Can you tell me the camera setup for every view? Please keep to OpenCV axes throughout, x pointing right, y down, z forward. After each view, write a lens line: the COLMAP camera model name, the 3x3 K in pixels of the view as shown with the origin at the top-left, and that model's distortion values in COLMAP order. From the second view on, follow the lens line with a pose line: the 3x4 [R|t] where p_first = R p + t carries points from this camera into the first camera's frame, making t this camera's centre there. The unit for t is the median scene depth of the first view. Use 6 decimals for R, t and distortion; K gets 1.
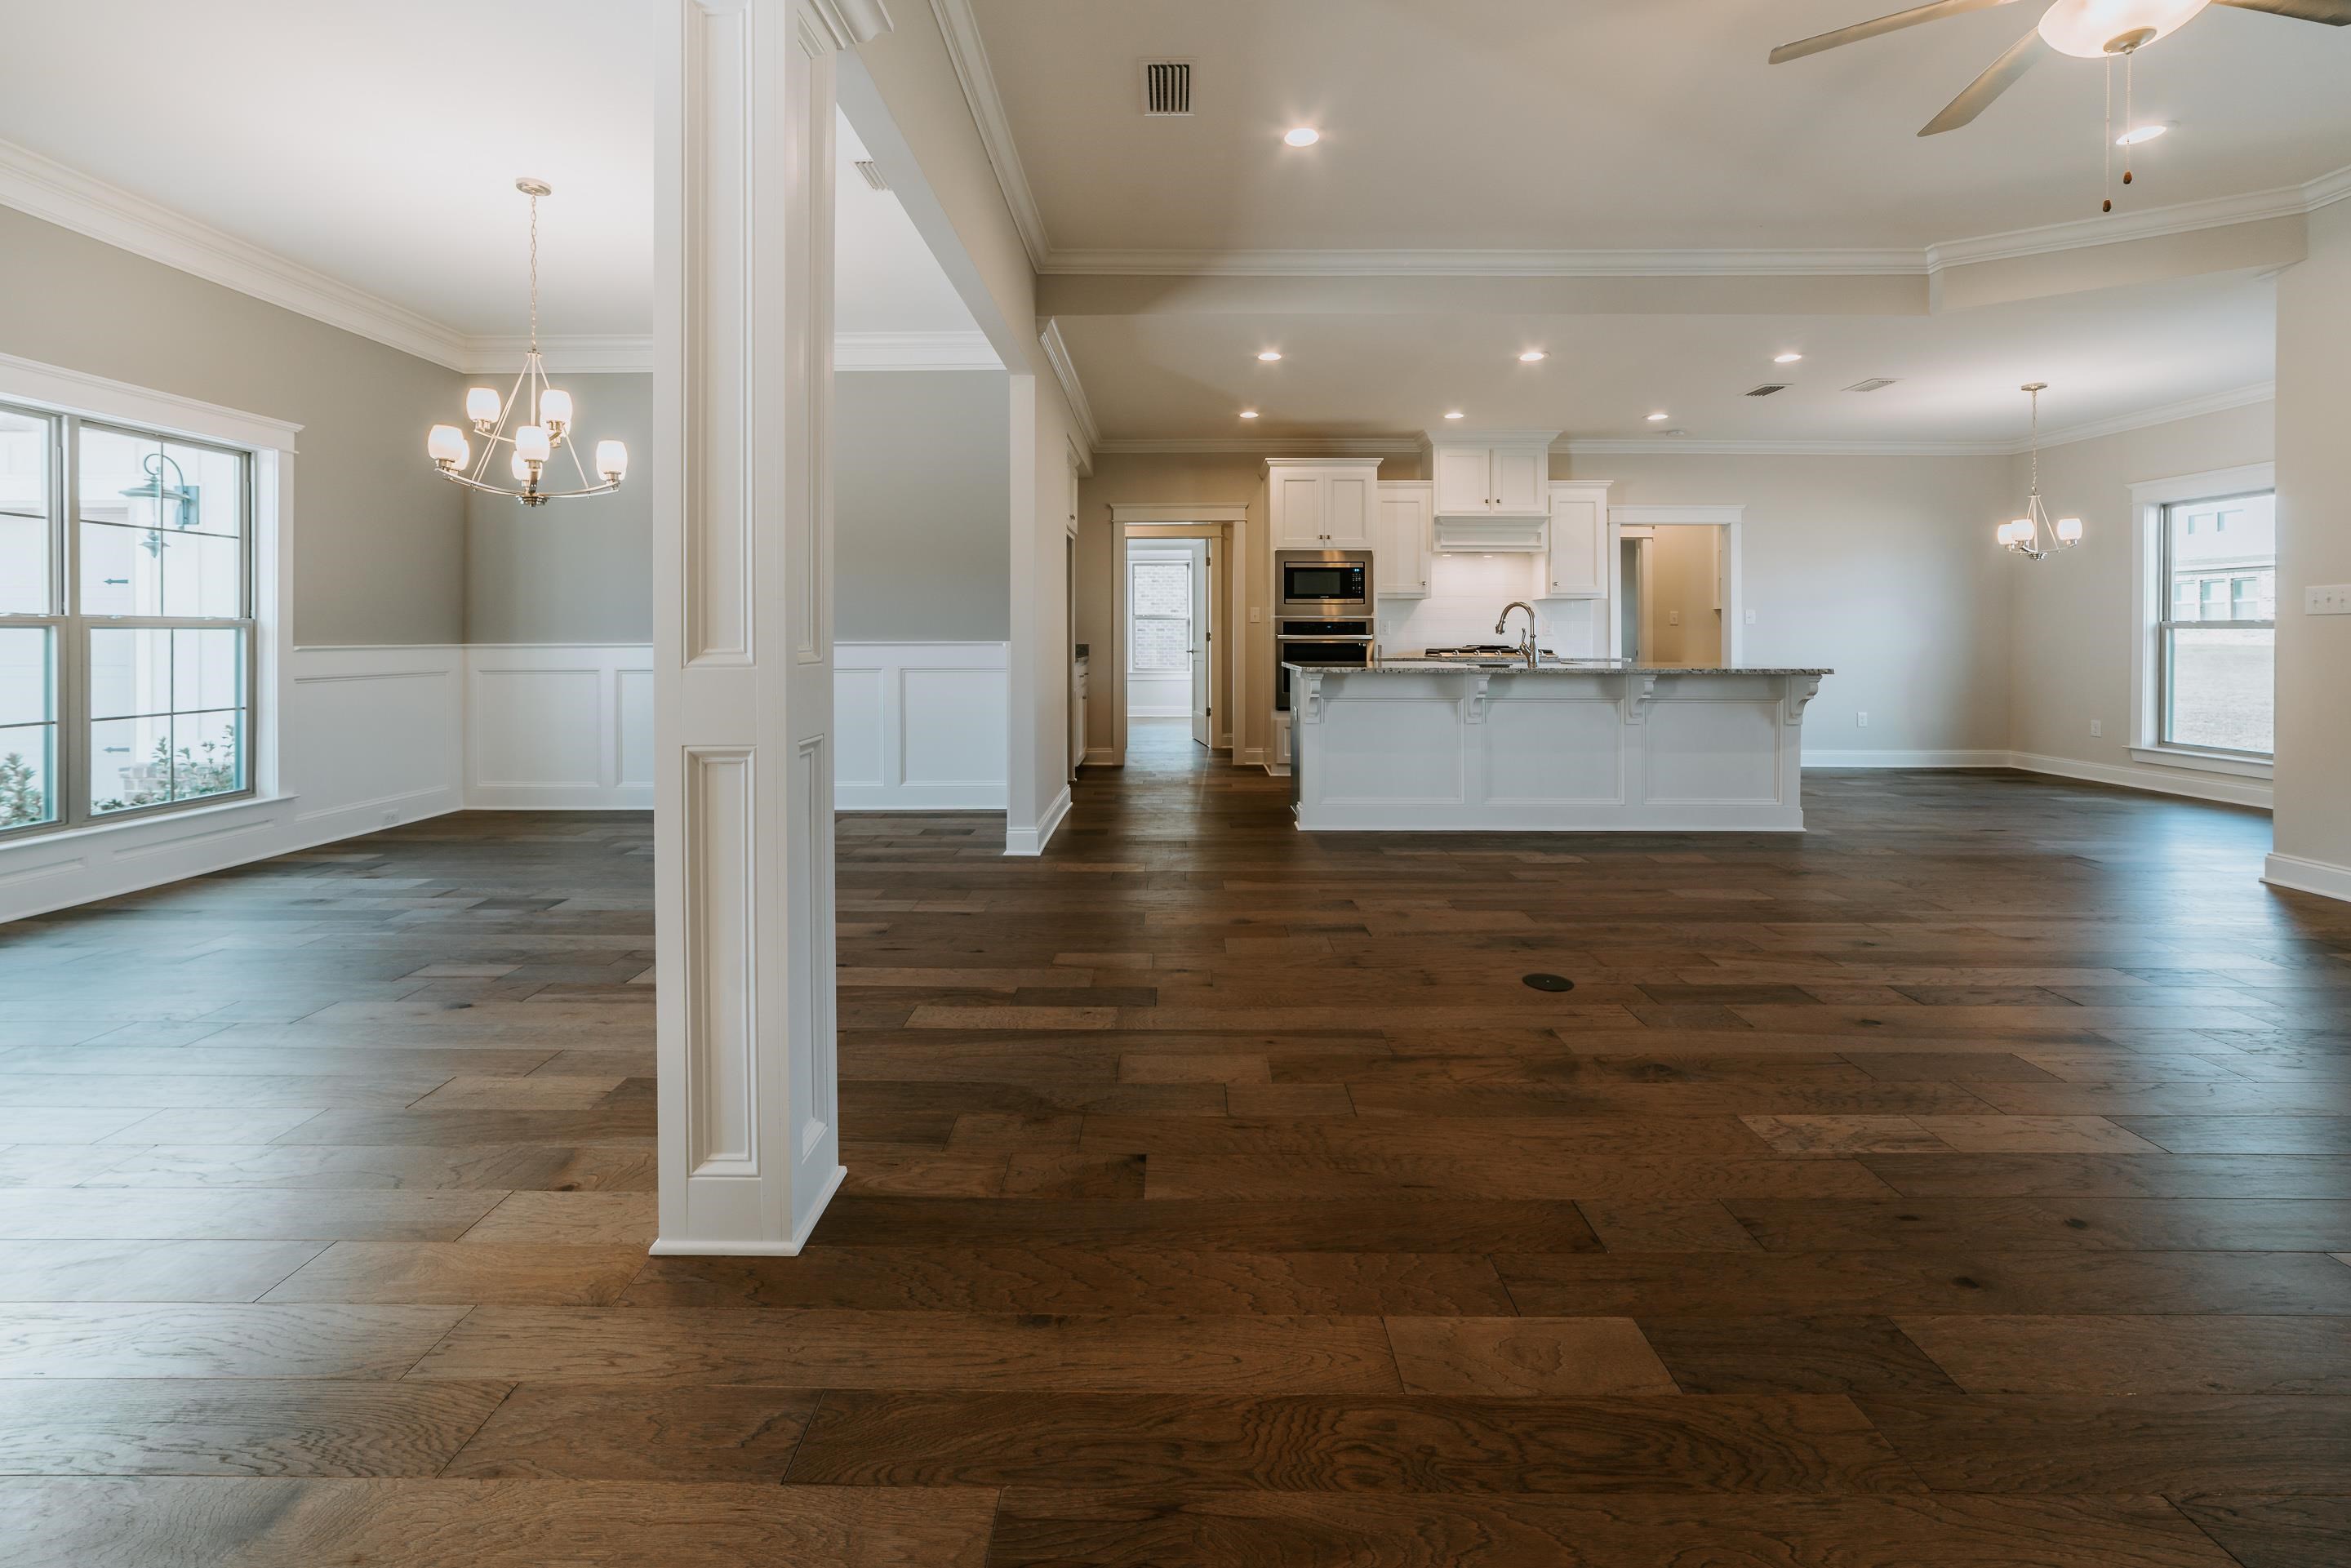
lens RADIAL K [[903.2, 0, 1155.7], [0, 903.2, 612.6], [0, 0, 1]] dist [-0.019083, 0.006840]
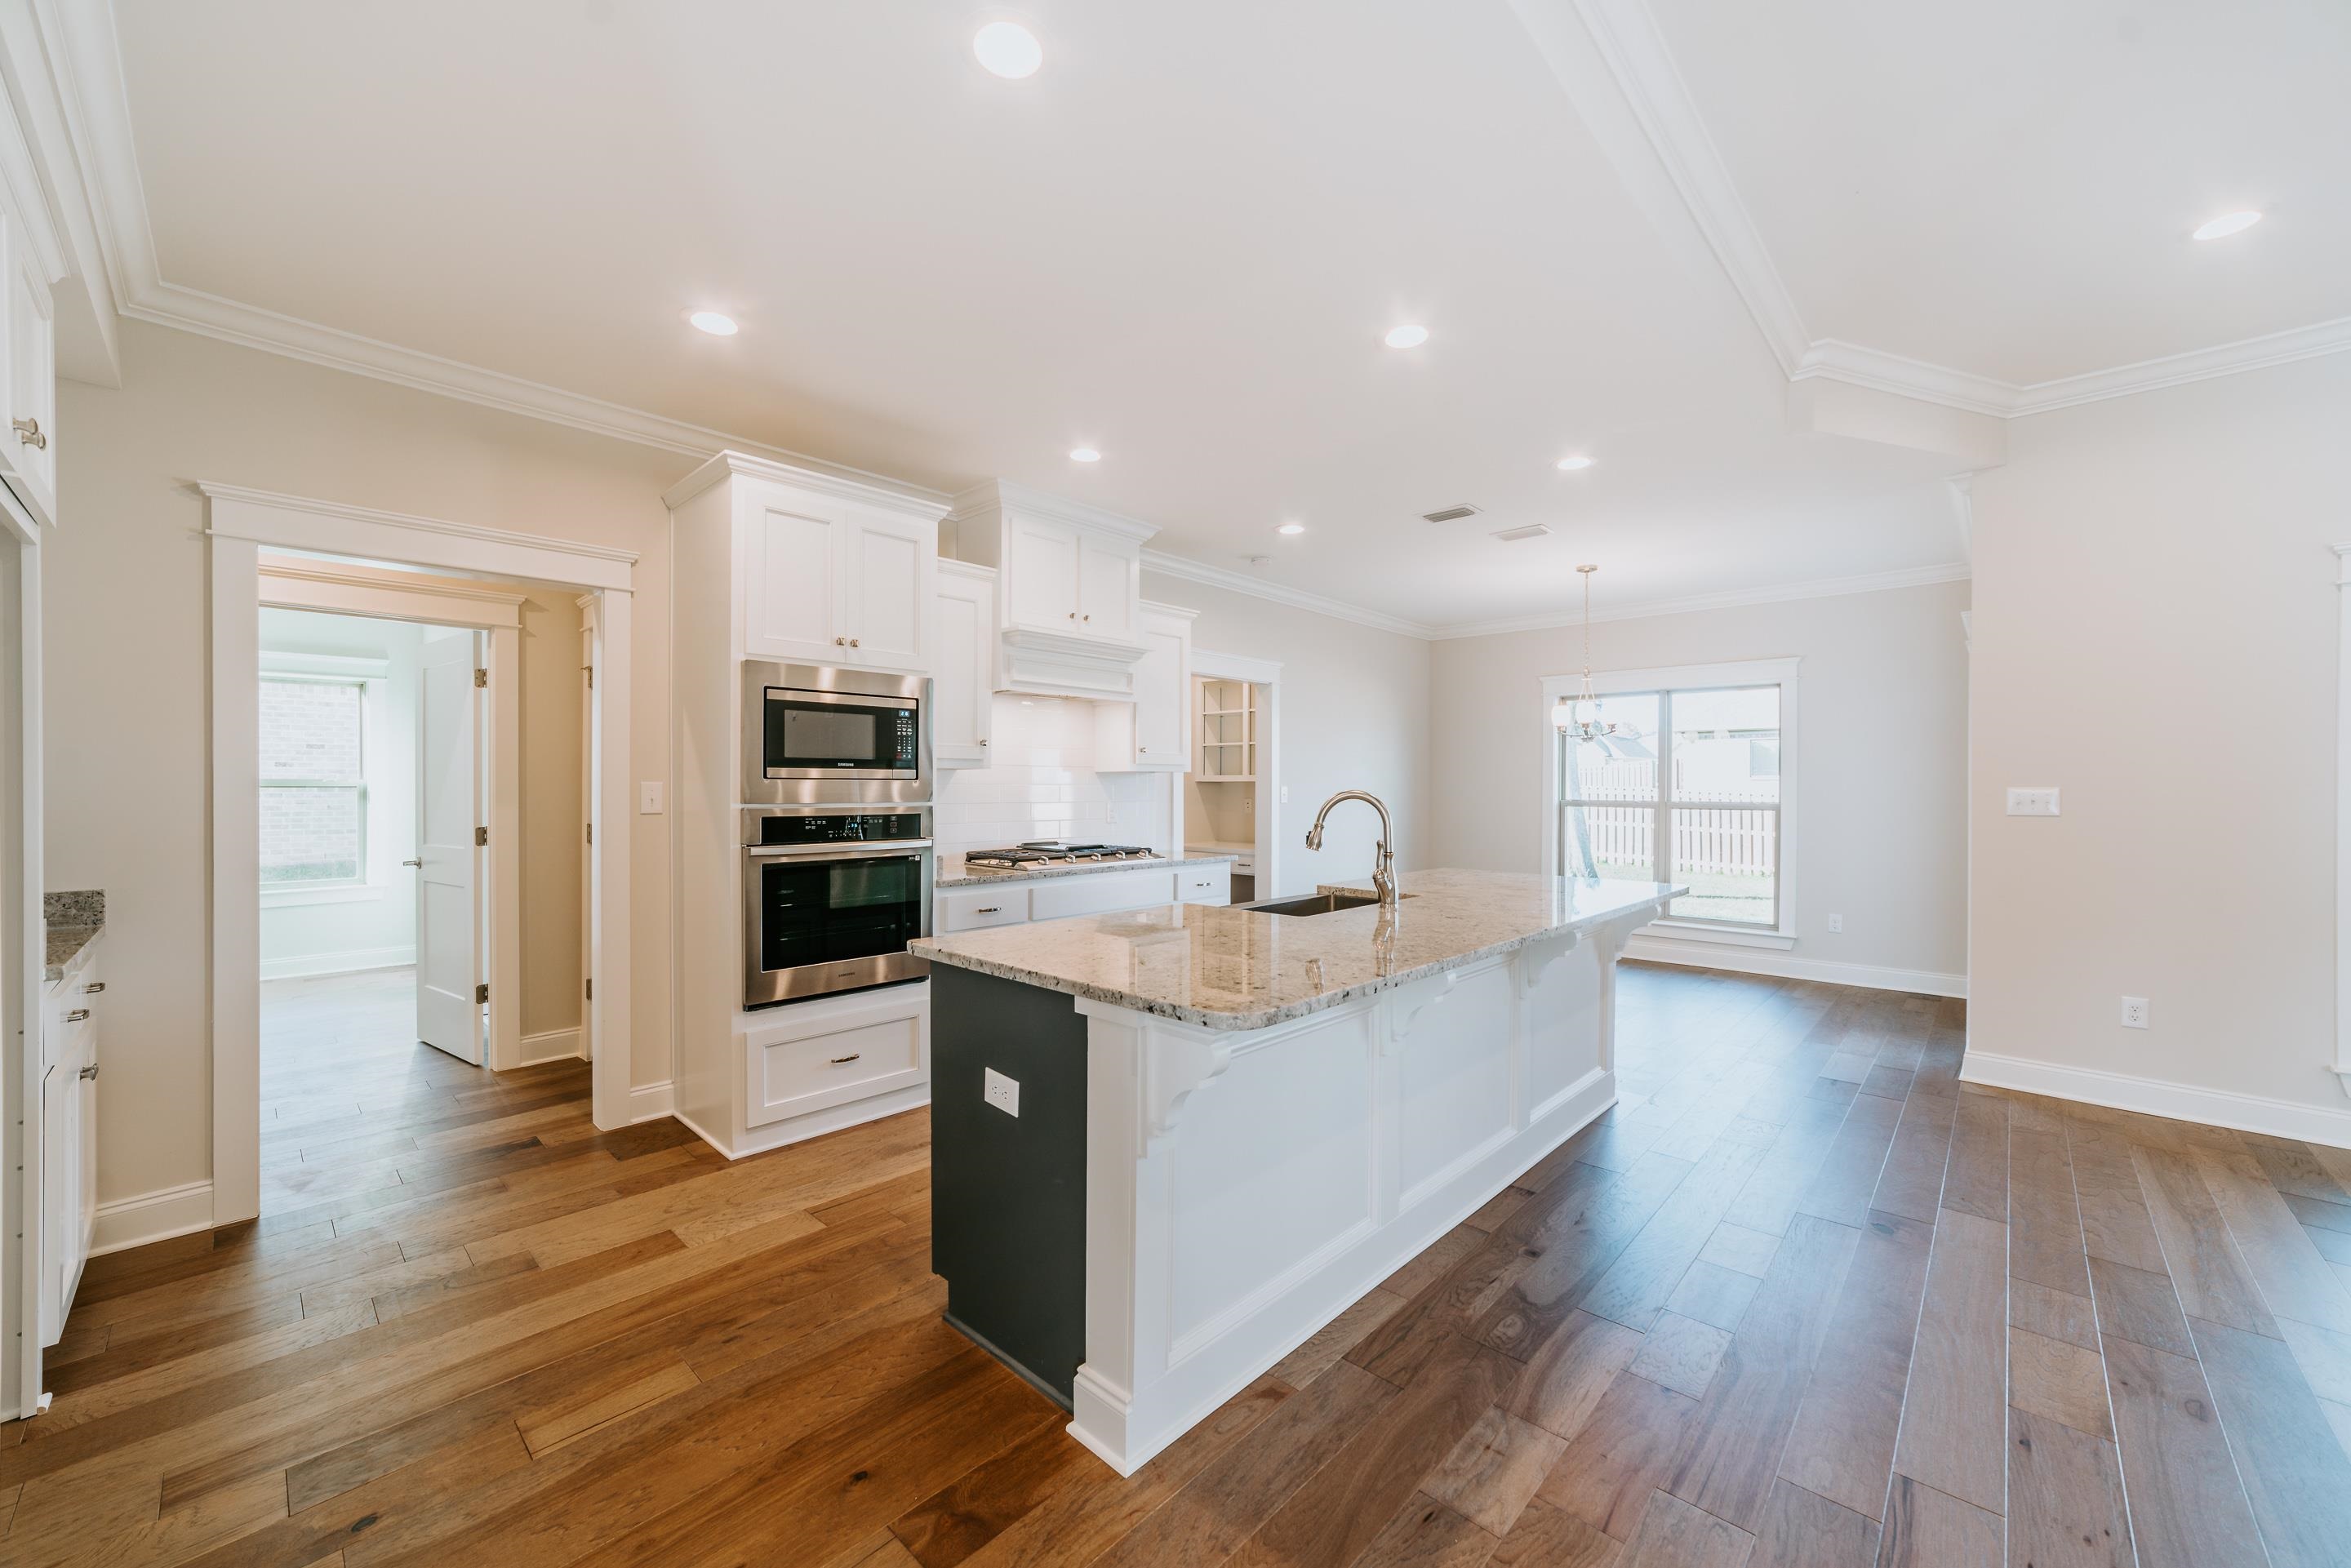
lens RADIAL K [[903.2, 0, 1177.6], [0, 903.2, 787.8], [0, 0, 1]] dist [-0.019083, 0.006840]
pose [[0.677262, -0.001758, 0.735740, -0.060771], [-0.016924, 0.999695, 0.017967, -0.019410], [-0.735547, -0.024620, 0.677026, 0.627133]]
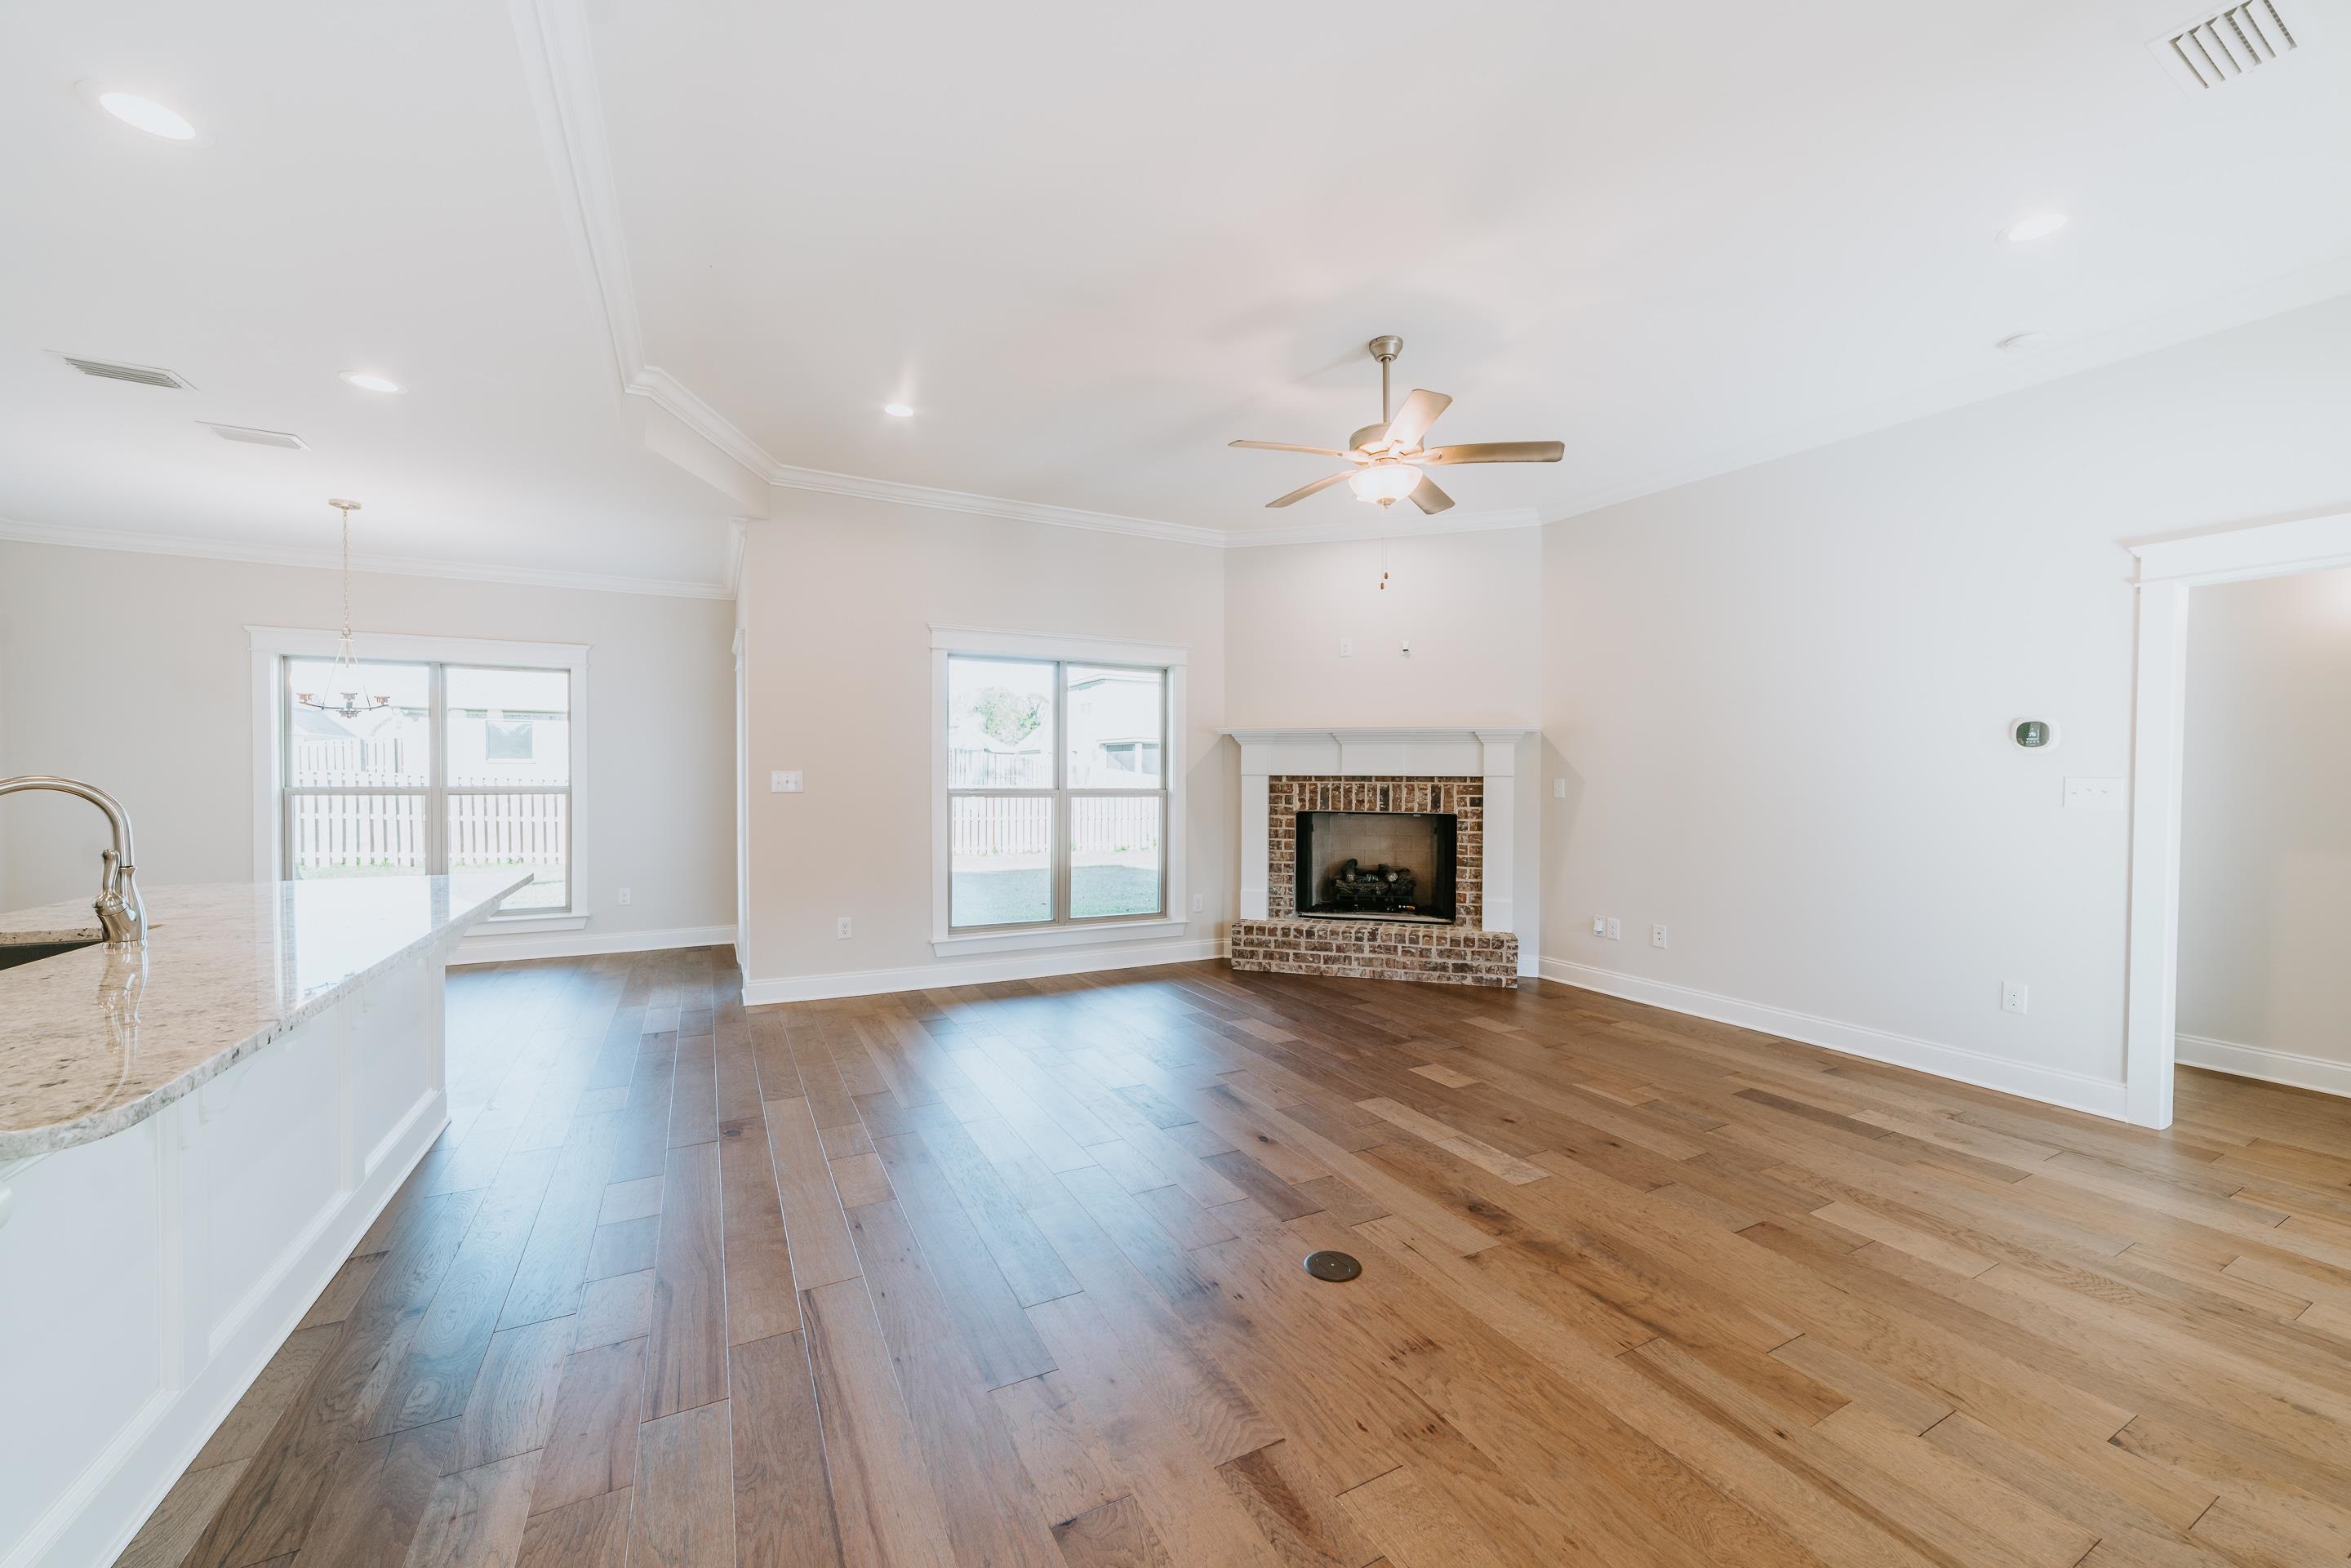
lens RADIAL K [[903.2, 0, 1188.2], [0, 903.2, 789.2], [0, 0, 1]] dist [-0.019083, 0.006840]
pose [[-0.483265, -0.018970, 0.875269, -0.102580], [-0.023563, 0.999685, 0.008656, -0.018076], [-0.875157, -0.016440, -0.483560, 0.689419]]
